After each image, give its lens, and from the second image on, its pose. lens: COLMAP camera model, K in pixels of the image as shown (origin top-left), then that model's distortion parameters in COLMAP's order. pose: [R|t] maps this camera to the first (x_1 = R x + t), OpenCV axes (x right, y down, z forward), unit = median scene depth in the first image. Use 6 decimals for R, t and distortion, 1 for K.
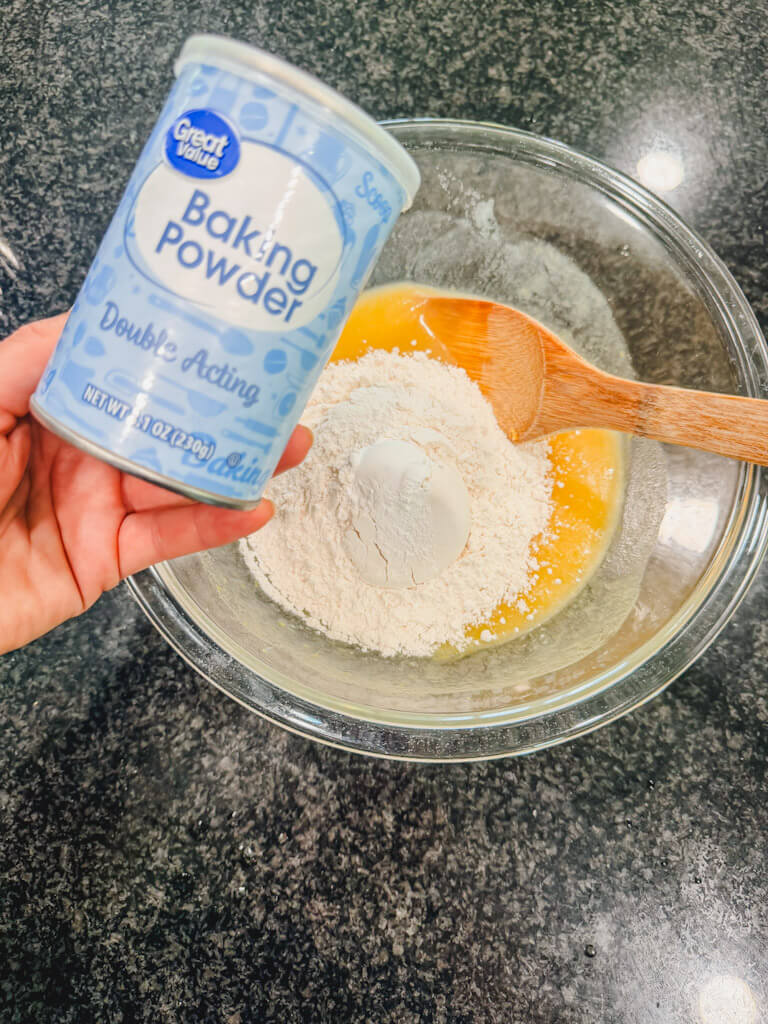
lens RADIAL K [[781.6, 0, 381.2], [0, 781.6, 508.3], [0, 0, 1]] dist [-0.043364, 0.020941]
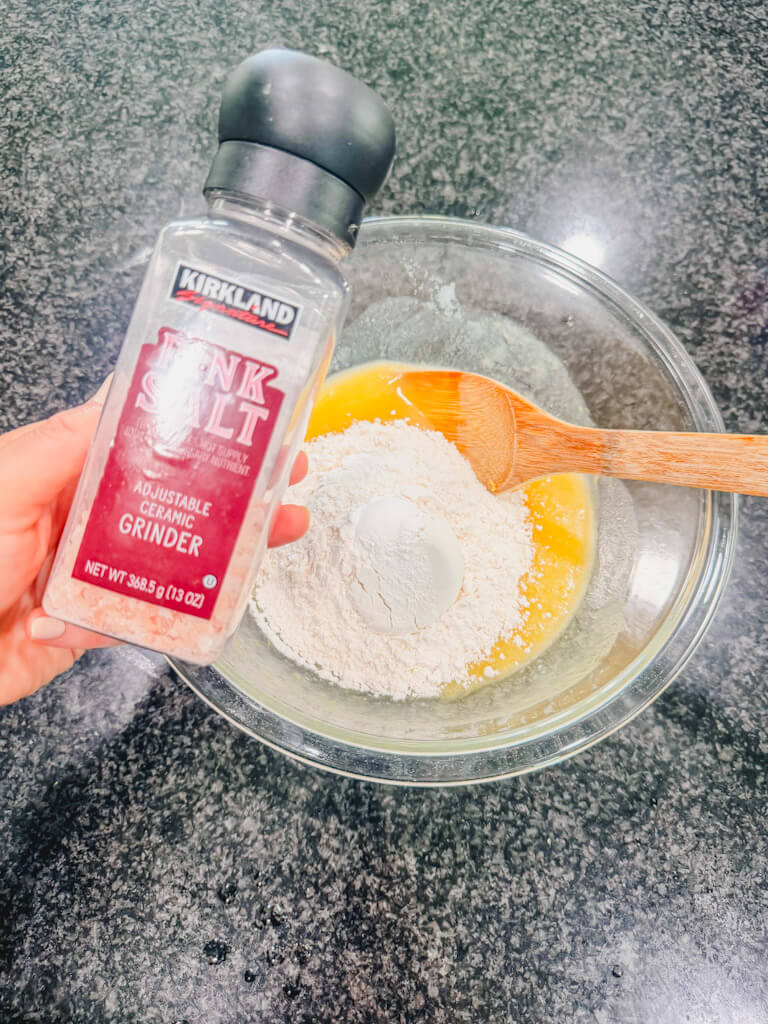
lens RADIAL K [[781.6, 0, 383.0], [0, 781.6, 504.8], [0, 0, 1]] dist [-0.043364, 0.020941]
pose [[0.995090, -0.078773, 0.059920, -0.052294], [0.085162, 0.989956, -0.112846, 0.042277], [-0.050429, 0.117395, 0.991804, -0.079460]]
